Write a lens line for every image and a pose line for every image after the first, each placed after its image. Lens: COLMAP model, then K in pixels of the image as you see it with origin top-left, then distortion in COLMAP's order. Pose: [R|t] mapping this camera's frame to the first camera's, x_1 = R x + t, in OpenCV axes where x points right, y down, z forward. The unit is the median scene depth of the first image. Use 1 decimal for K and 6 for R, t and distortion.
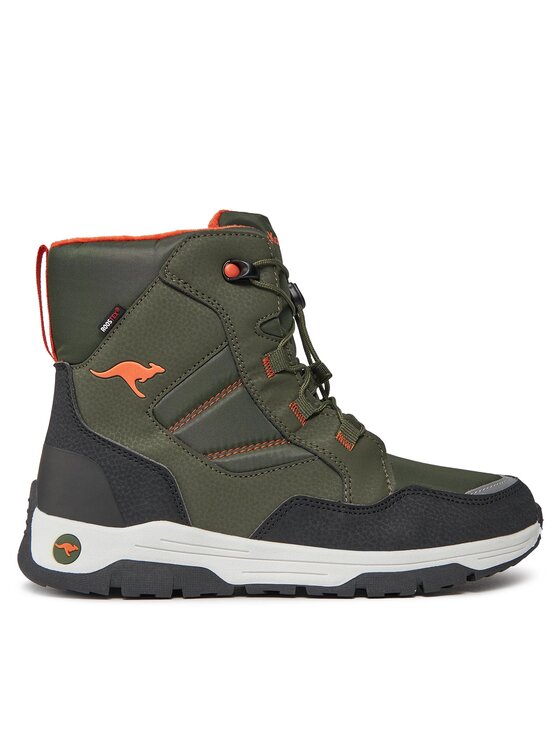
lens RADIAL K [[913.6, 0, 280.0], [0, 913.6, 373.0], [0, 0, 1]] dist [-0.160229, -0.006553]
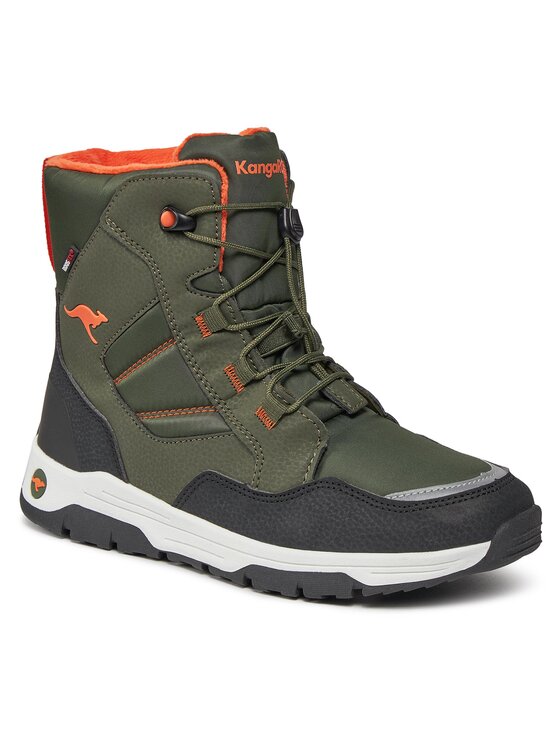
lens RADIAL K [[1898.5, 0, 280.0], [0, 1898.5, 373.0], [0, 0, 1]] dist [-0.640304, -0.052384]
pose [[0.814309, 0.130591, -0.565550, 1.145852], [0.014913, 0.969332, 0.245302, -0.431594], [0.580240, -0.208186, 0.787388, -0.461714]]
